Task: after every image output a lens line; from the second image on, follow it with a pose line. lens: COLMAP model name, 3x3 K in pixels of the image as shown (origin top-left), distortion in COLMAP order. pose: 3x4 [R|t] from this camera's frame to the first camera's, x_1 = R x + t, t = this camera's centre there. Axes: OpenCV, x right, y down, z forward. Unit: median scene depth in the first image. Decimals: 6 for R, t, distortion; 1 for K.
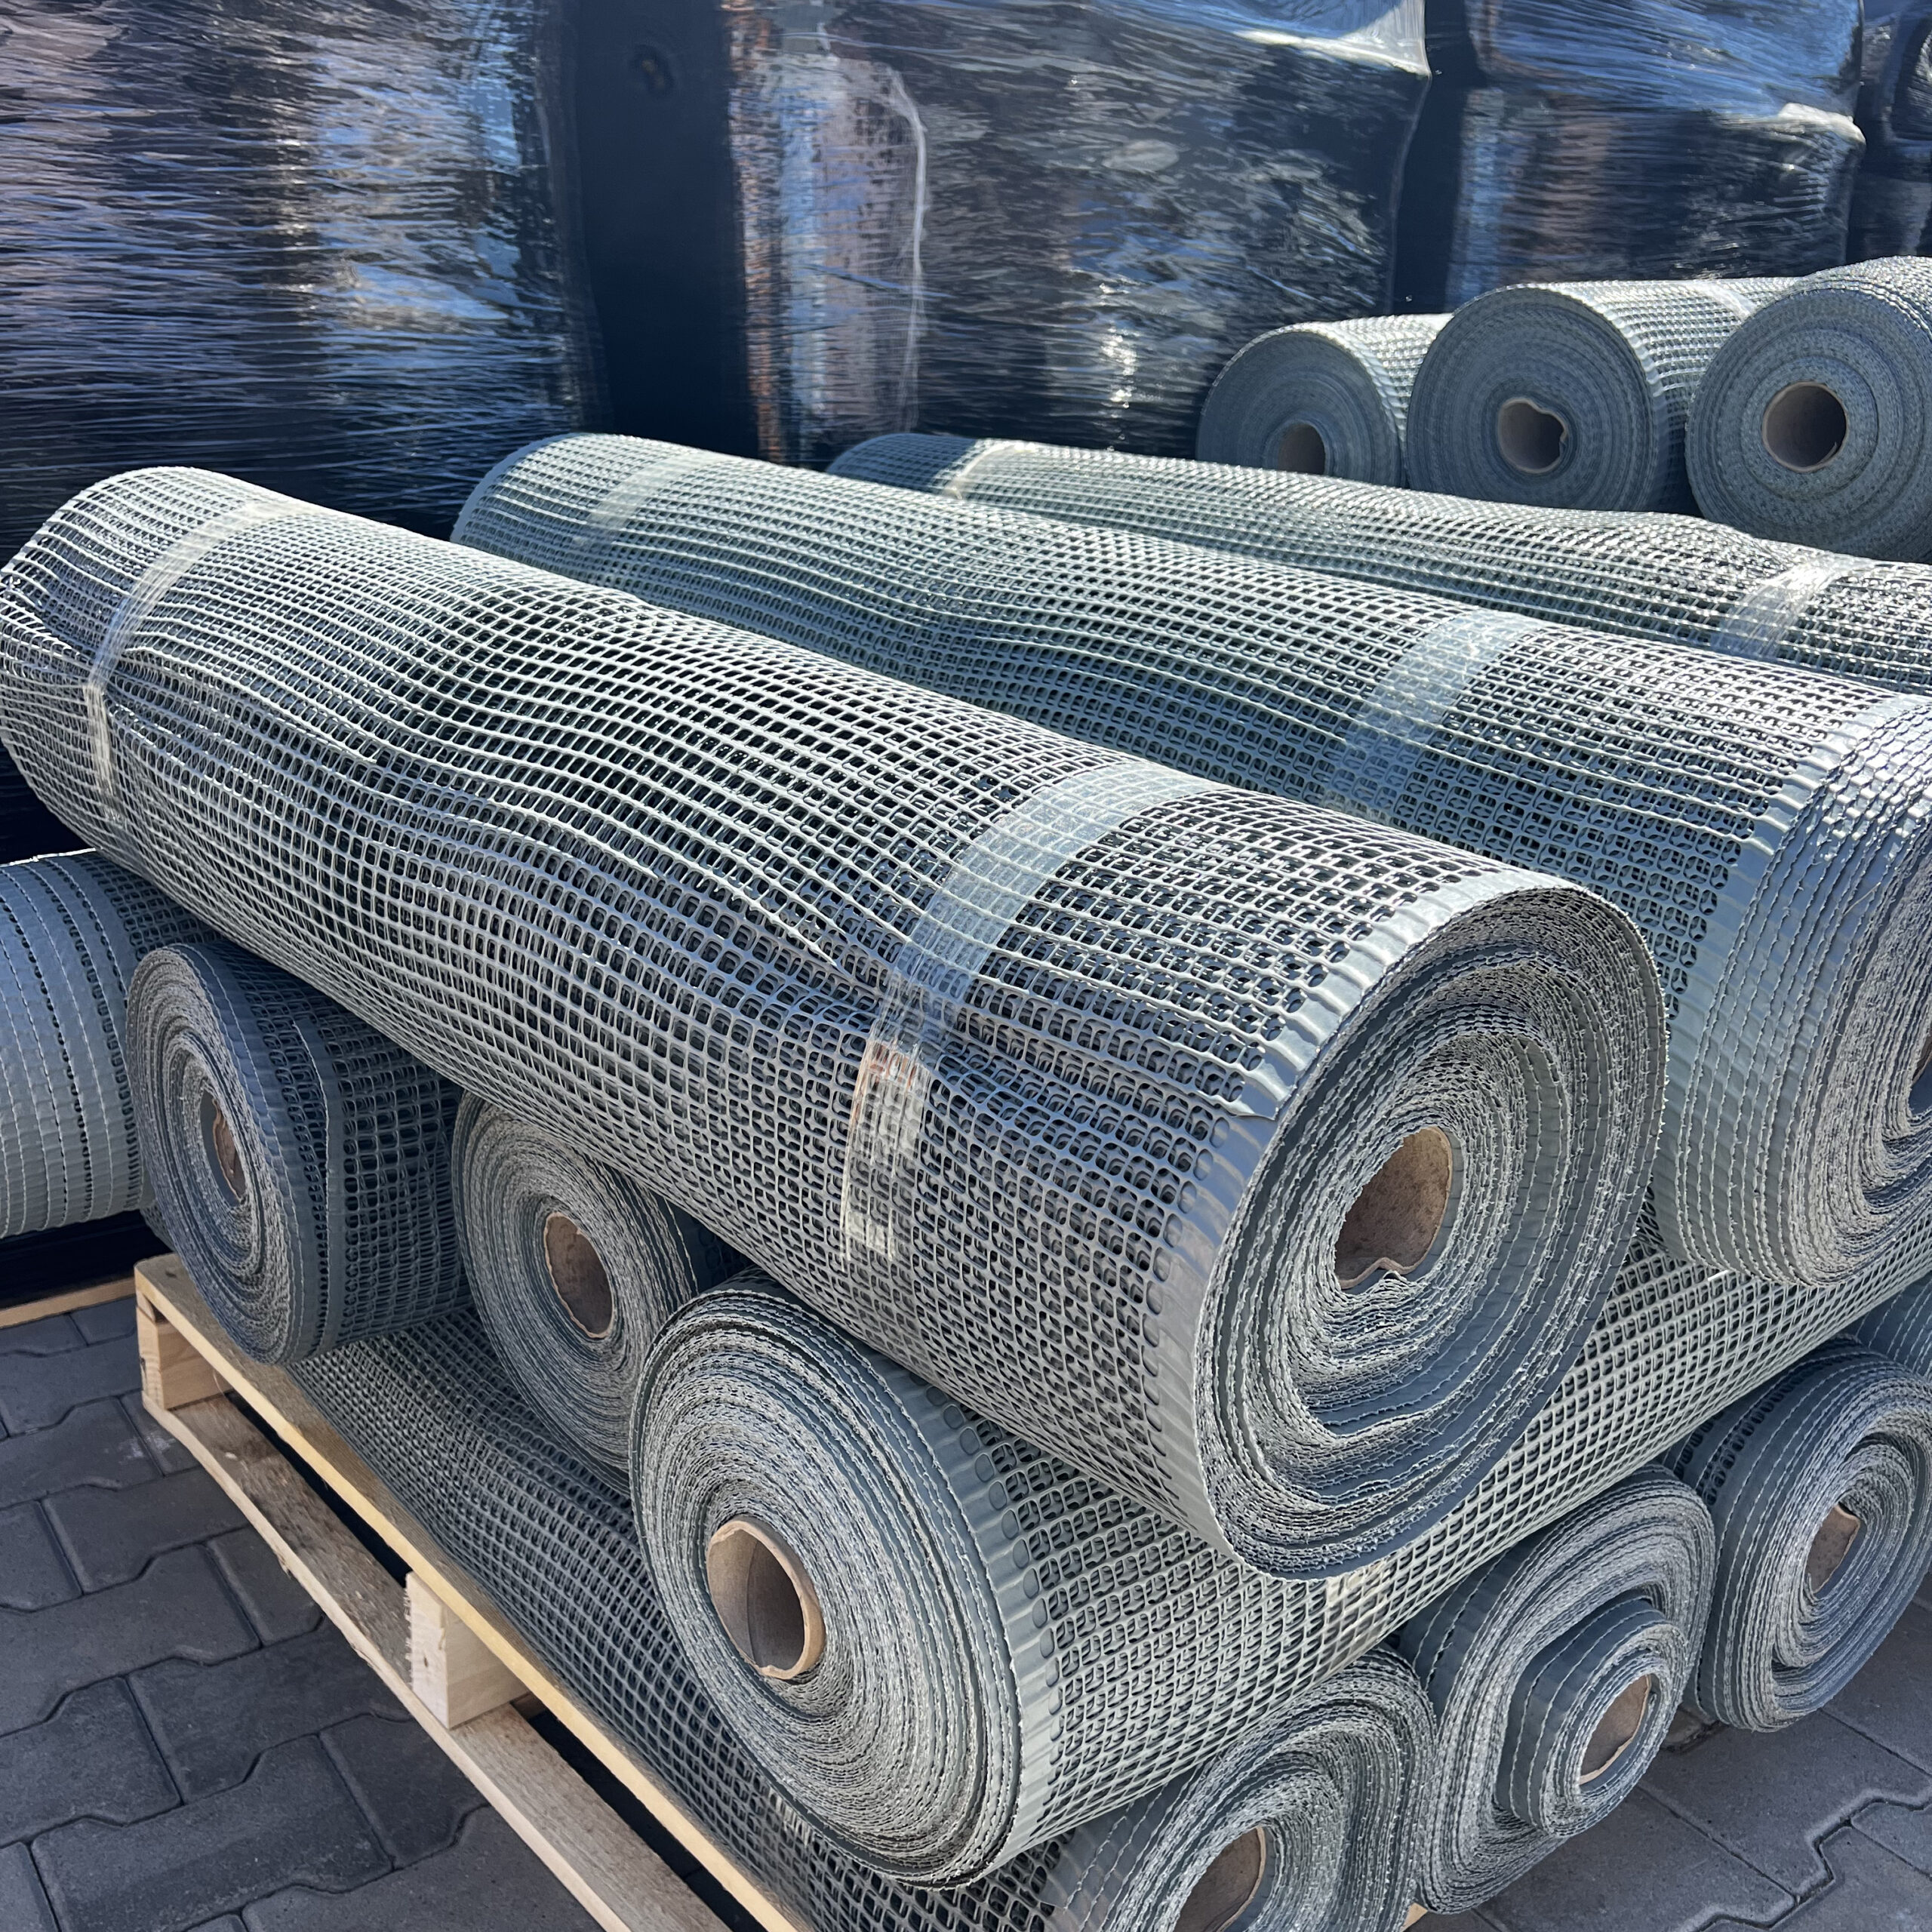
lens RADIAL K [[1961.6, 0, 964.4], [0, 1961.6, 964.4], [0, 0, 1]] dist [0.012182, 0.000000]
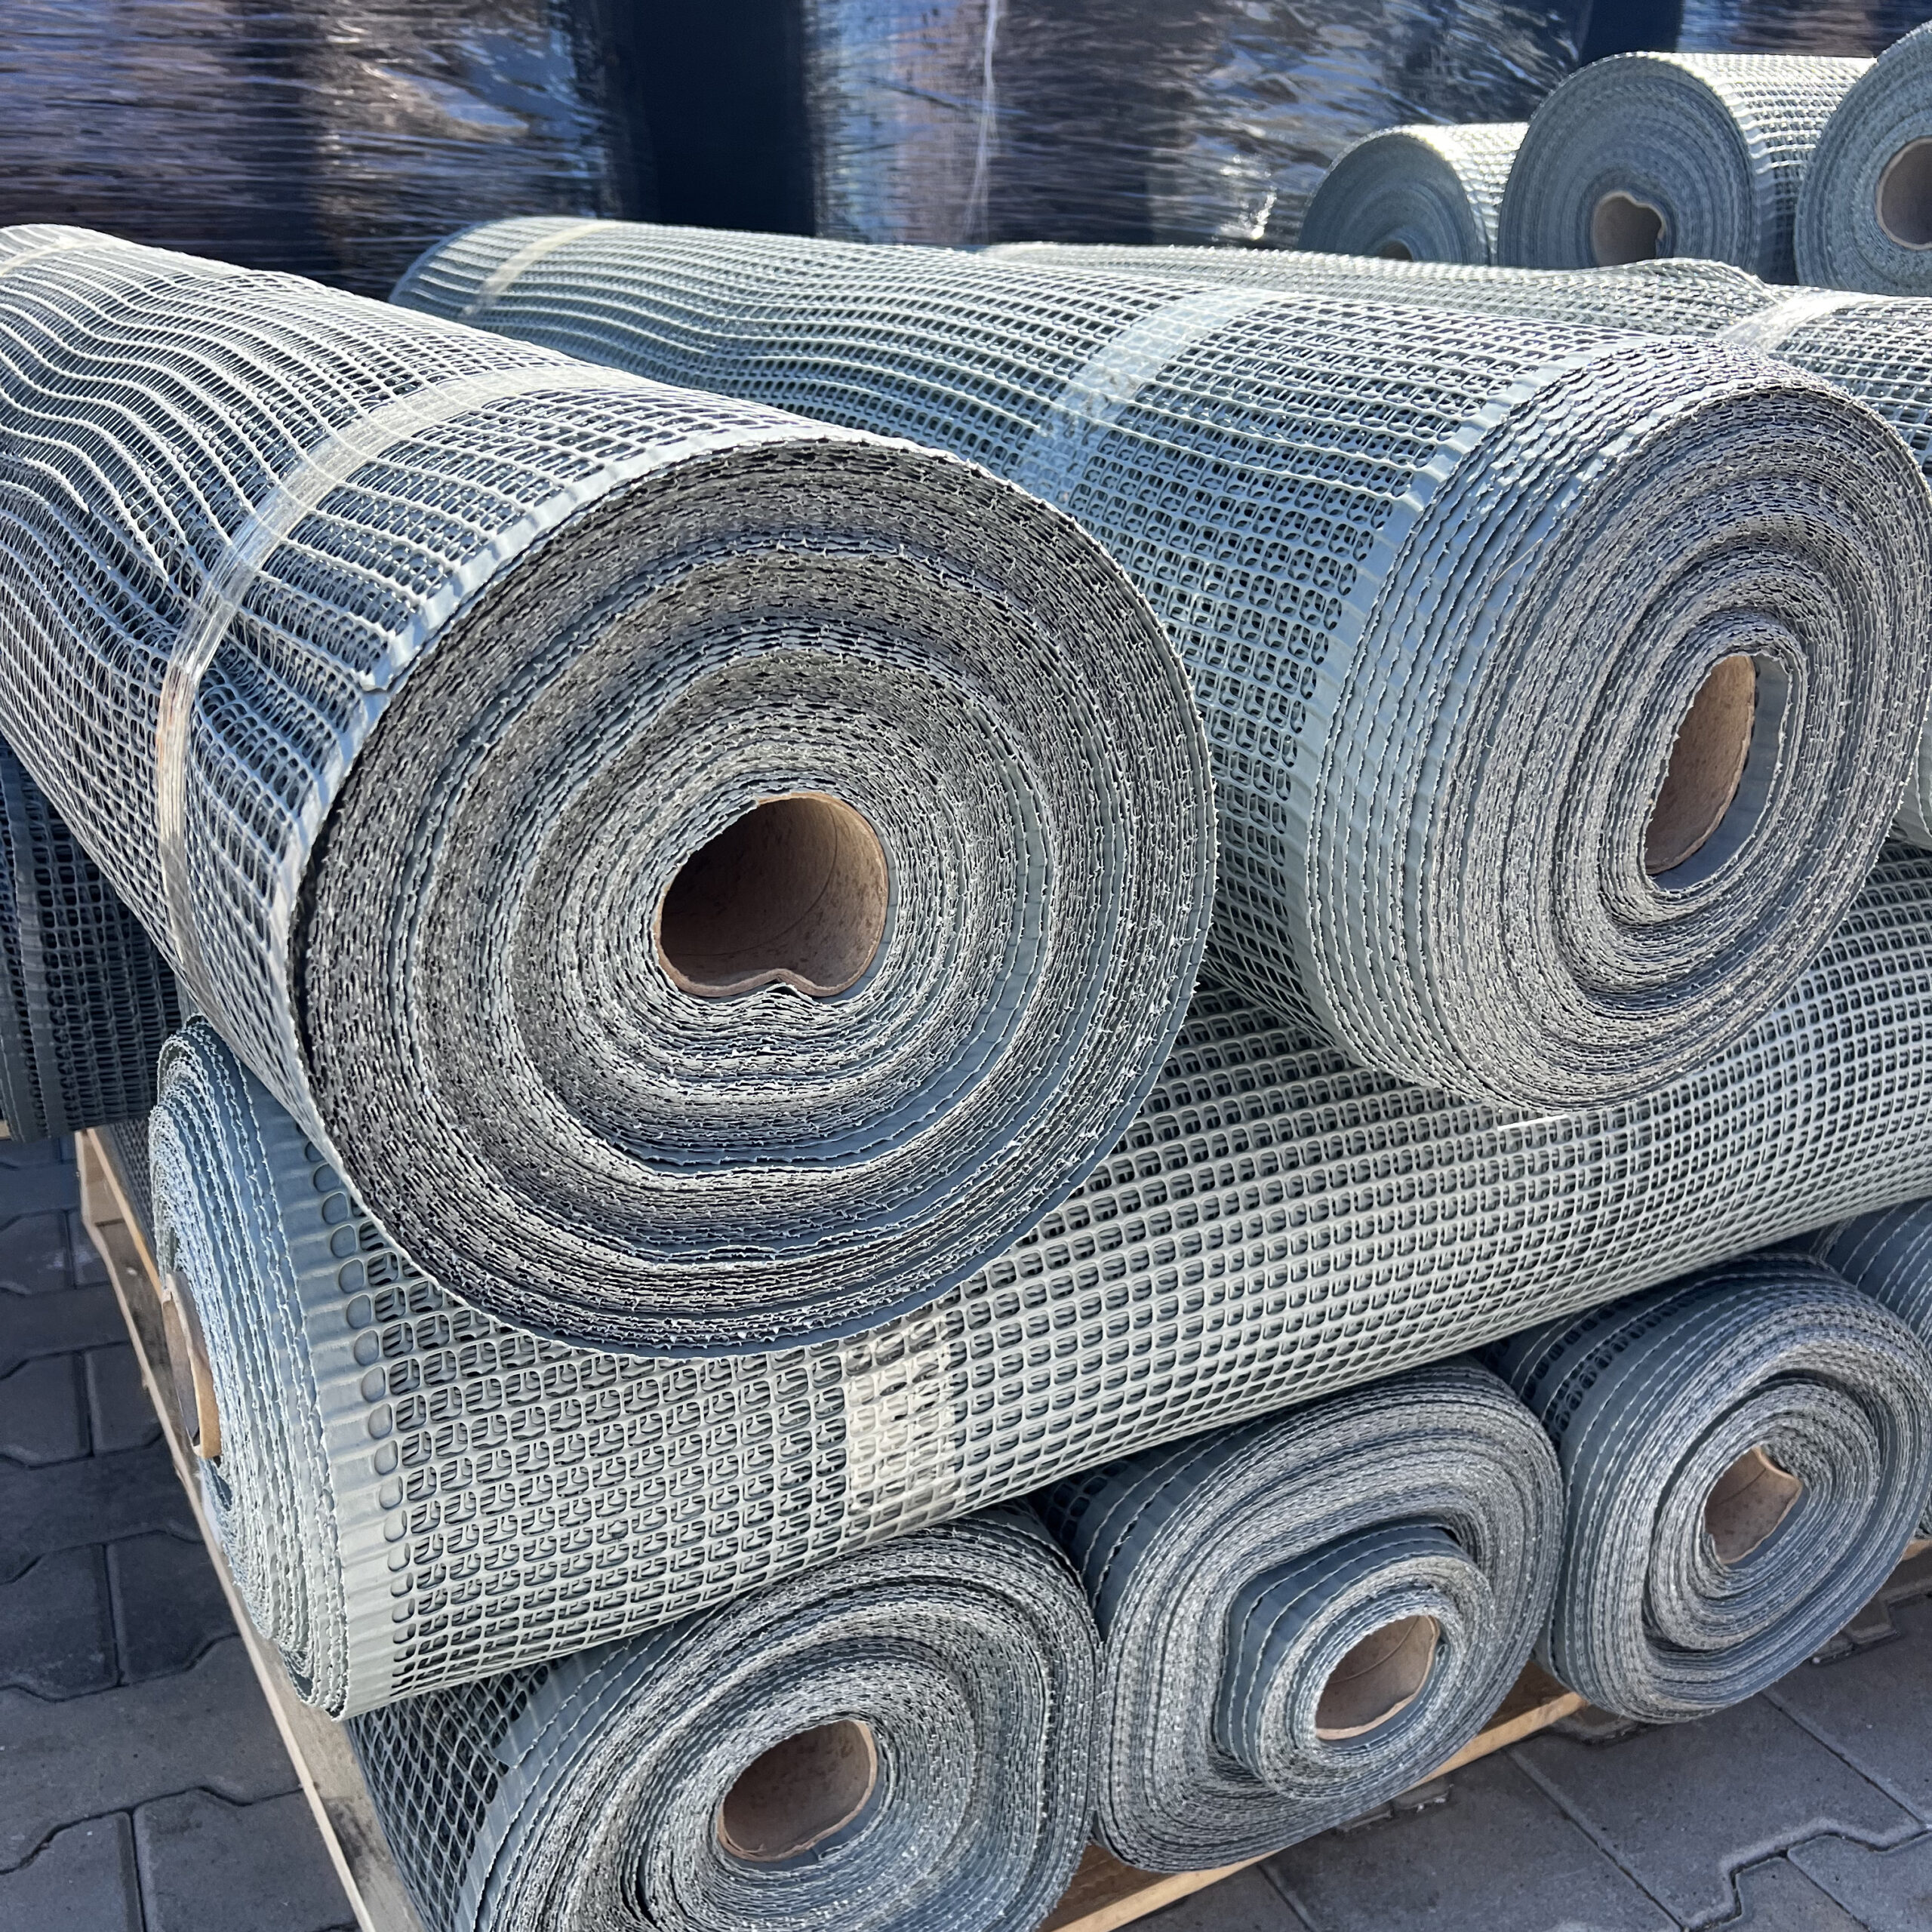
lens RADIAL K [[1961.6, 0, 966.4], [0, 1961.6, 968.6], [0, 0, 1]] dist [0.012182, 0.000000]
pose [[0.982332, 0.056521, -0.178406, 0.284487], [-0.054824, 0.998392, 0.014431, 0.089221], [0.178935, -0.004396, 0.983851, 0.160873]]
